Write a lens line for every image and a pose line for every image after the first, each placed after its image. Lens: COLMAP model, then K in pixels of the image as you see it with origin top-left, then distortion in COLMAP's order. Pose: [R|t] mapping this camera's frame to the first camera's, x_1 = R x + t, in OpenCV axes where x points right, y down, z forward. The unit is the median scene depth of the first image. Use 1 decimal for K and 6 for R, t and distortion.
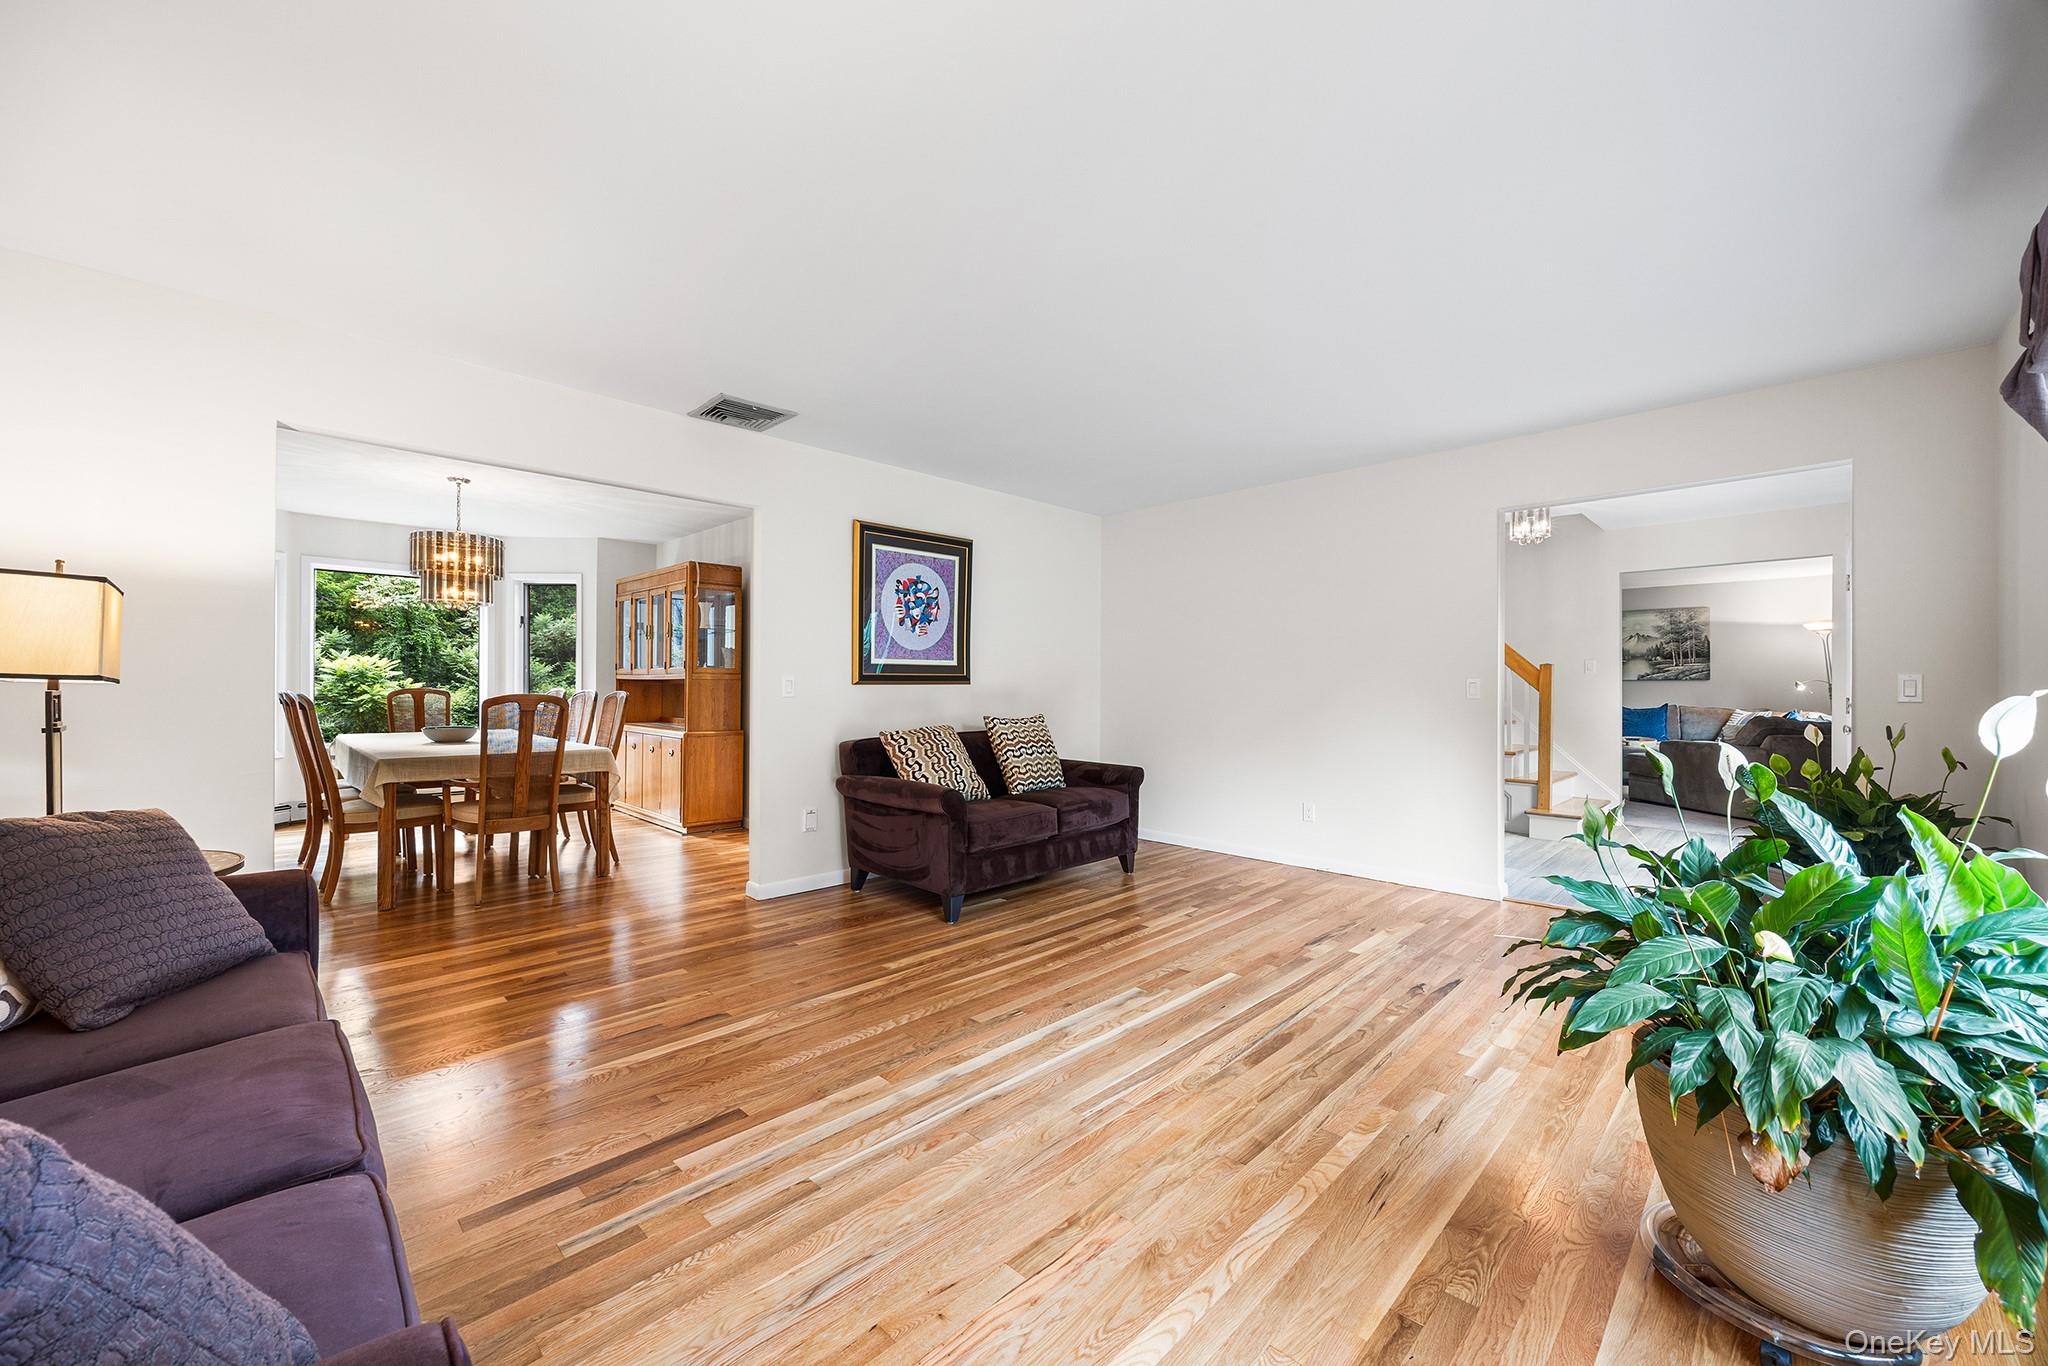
lens RADIAL K [[795.8, 0, 1026.6], [0, 795.8, 682.6], [0, 0, 1]] dist [-0.003233, 0.000159]
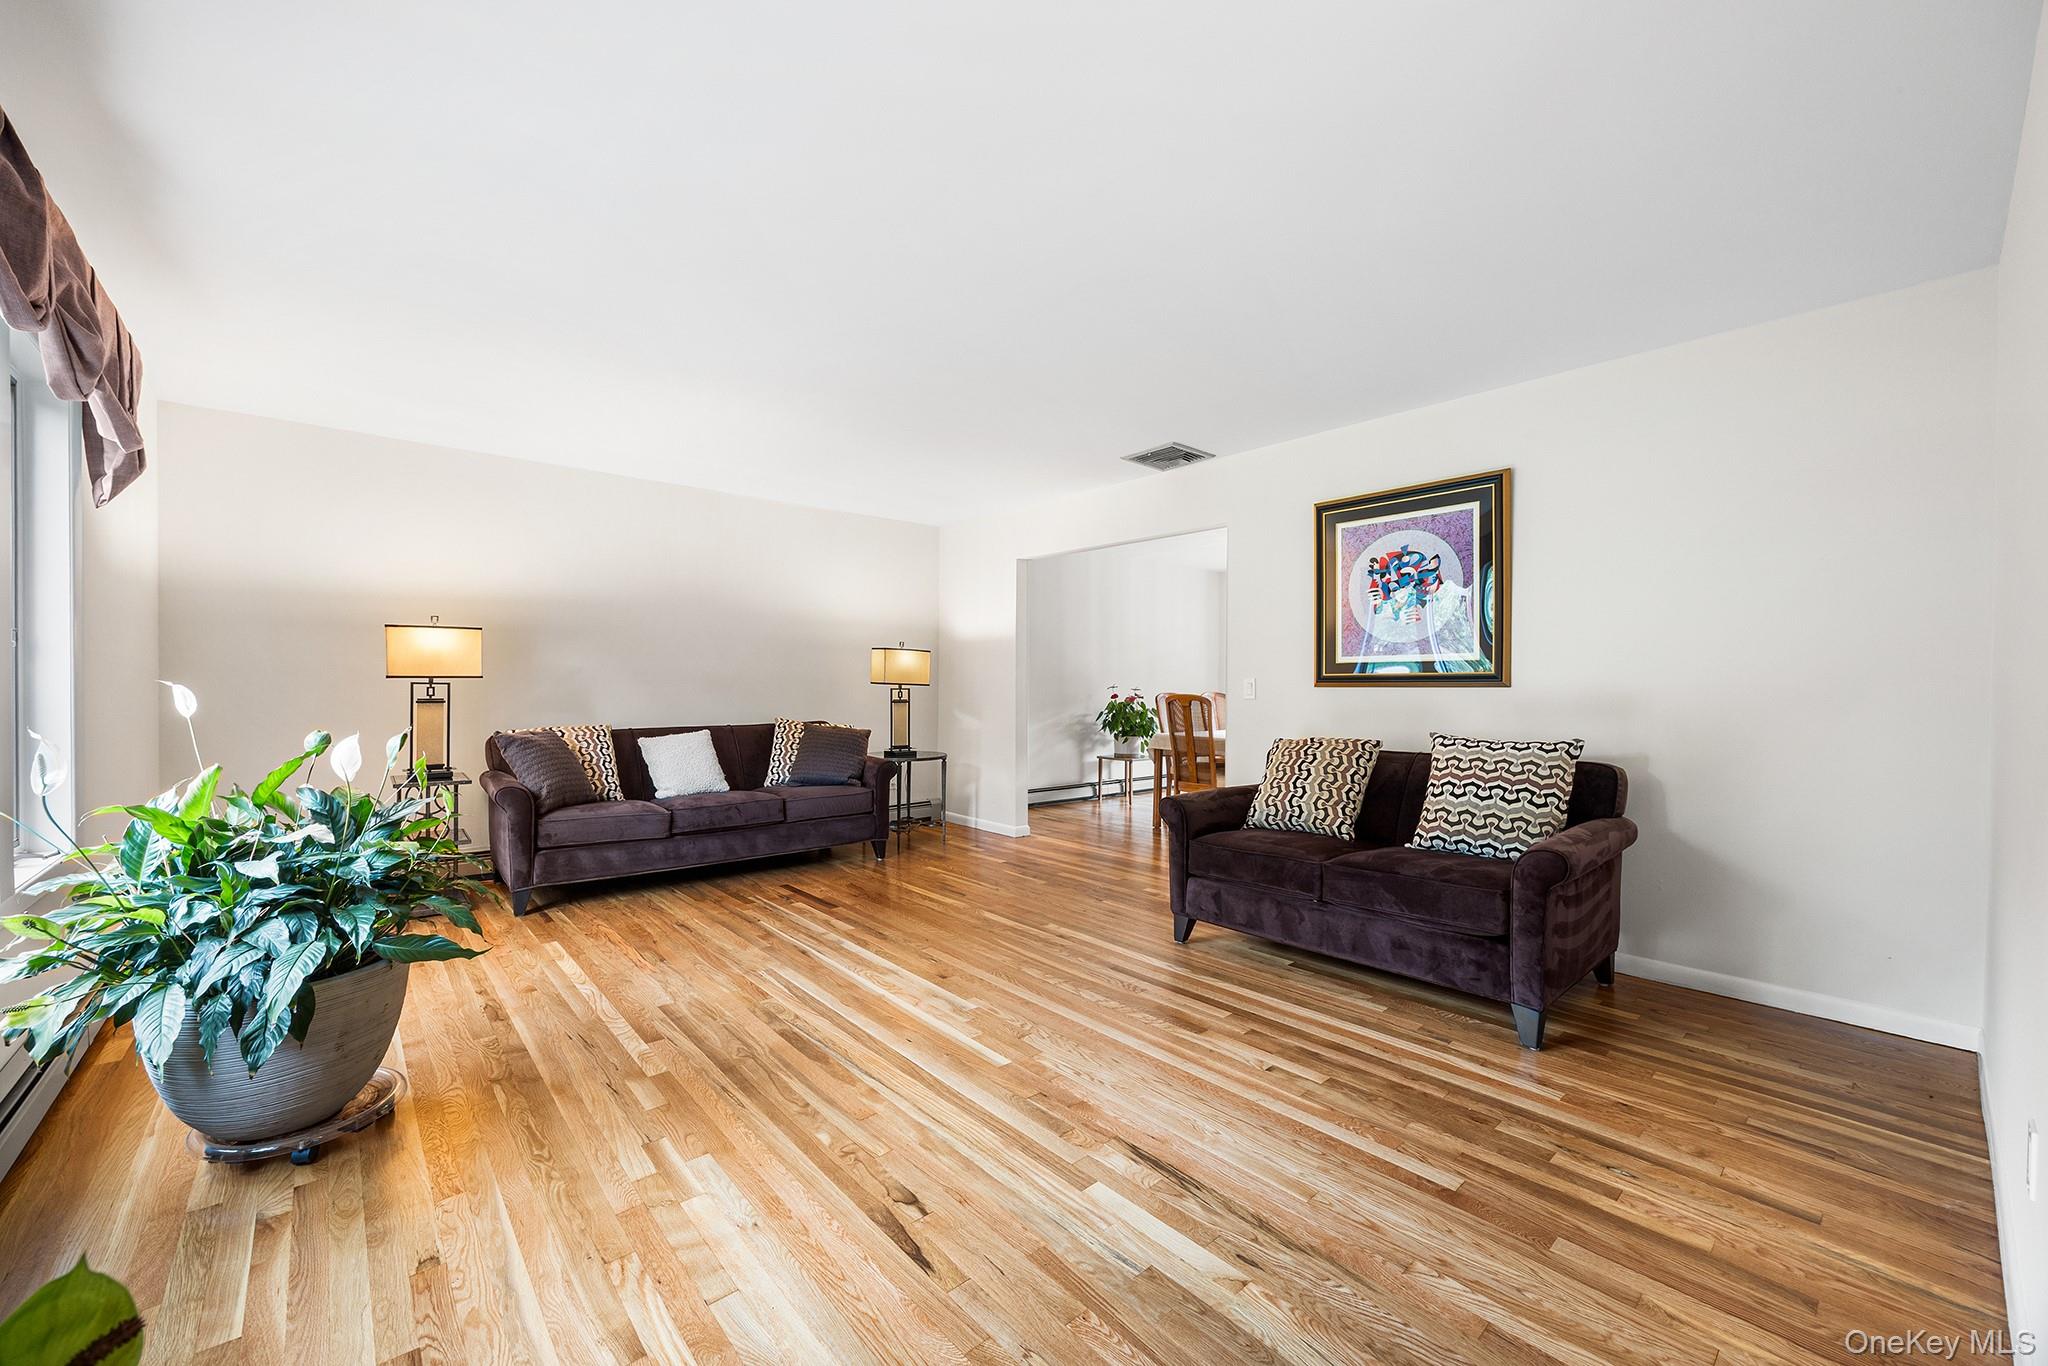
lens RADIAL K [[795.8, 0, 1026.6], [0, 795.8, 682.6], [0, 0, 1]] dist [-0.003233, 0.000159]
pose [[-0.073863, -0.007652, -0.997239, 0.866469], [-0.003225, 0.999967, -0.007434, 0.006564], [0.997263, 0.002667, -0.073885, 0.911494]]
